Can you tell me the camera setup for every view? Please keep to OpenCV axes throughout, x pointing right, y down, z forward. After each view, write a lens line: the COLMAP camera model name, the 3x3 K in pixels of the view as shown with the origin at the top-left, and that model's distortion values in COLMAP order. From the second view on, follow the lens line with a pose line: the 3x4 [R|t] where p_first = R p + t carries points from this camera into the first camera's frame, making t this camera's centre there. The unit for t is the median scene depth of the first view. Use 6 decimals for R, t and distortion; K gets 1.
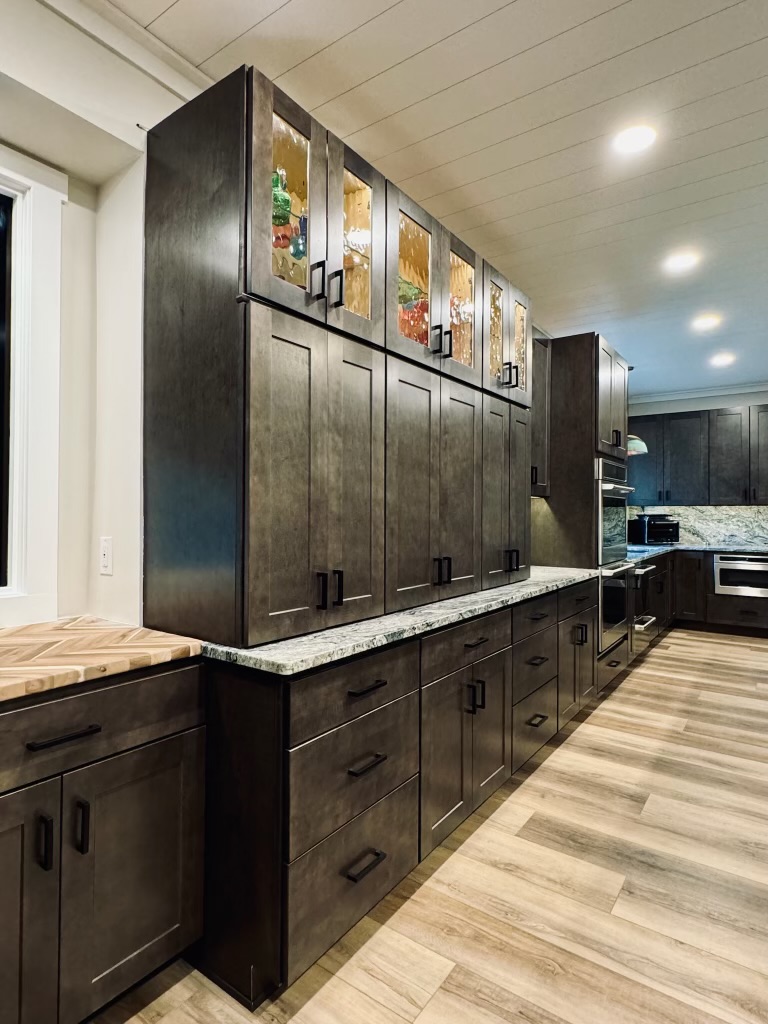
lens RADIAL K [[564.3, 0, 384.0], [0, 564.3, 512.0], [0, 0, 1]] dist [0.002612, 0.000993]
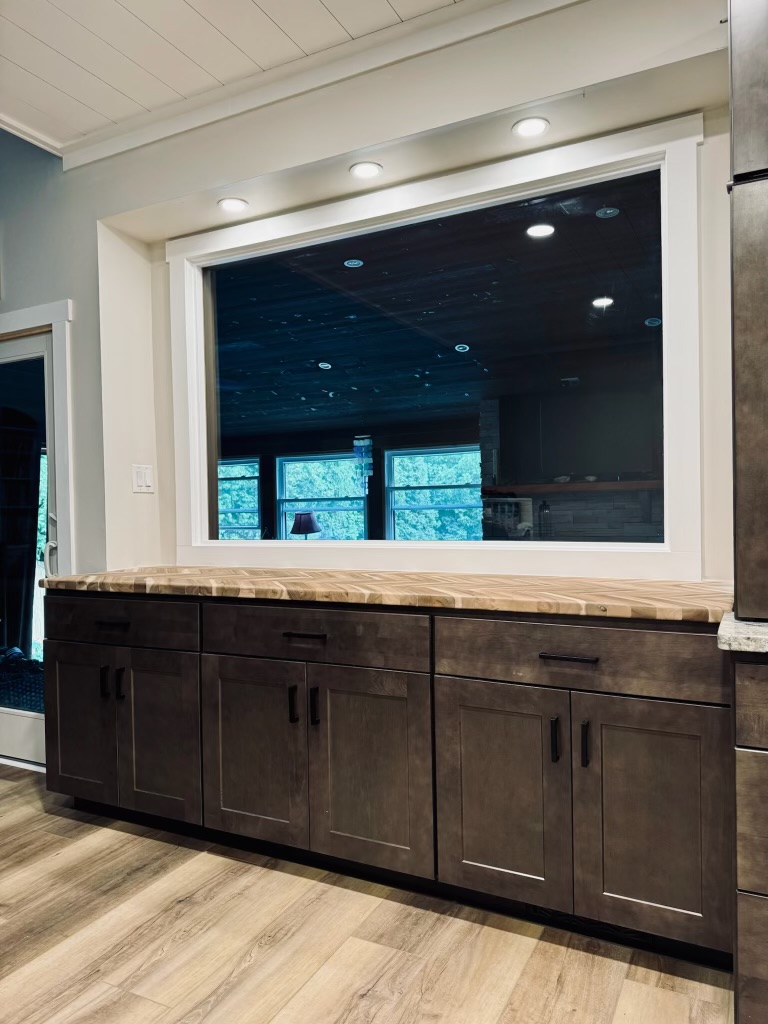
lens RADIAL K [[731.2, 0, 384.0], [0, 731.2, 512.0], [0, 0, 1]] dist [0.000940, -0.000514]
pose [[0.148049, -0.001253, -0.988979, 0.432041], [0.023872, 0.999712, 0.002308, 0.043719], [0.988692, -0.023951, 0.148037, 0.207397]]
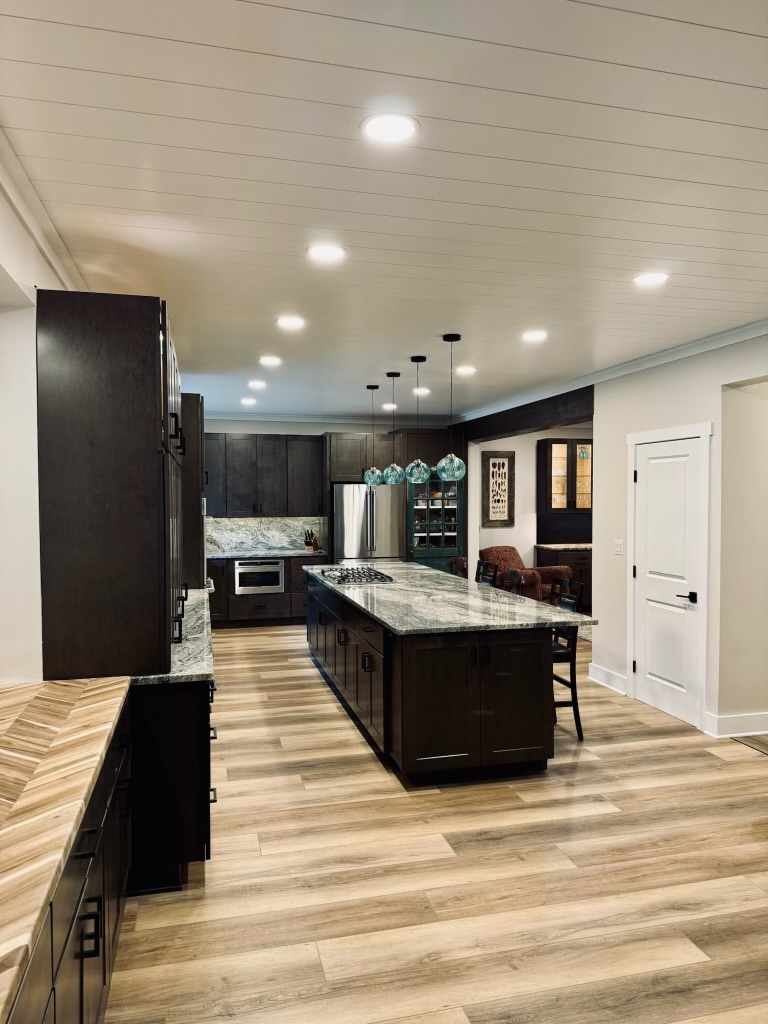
lens RADIAL K [[731.2, 0, 384.0], [0, 731.2, 512.0], [0, 0, 1]] dist [0.000940, -0.000514]
pose [[0.642854, -0.027886, 0.765481, -0.873468], [0.006776, 0.999505, 0.030721, -0.166538], [-0.765958, -0.014563, 0.642725, -0.479868]]
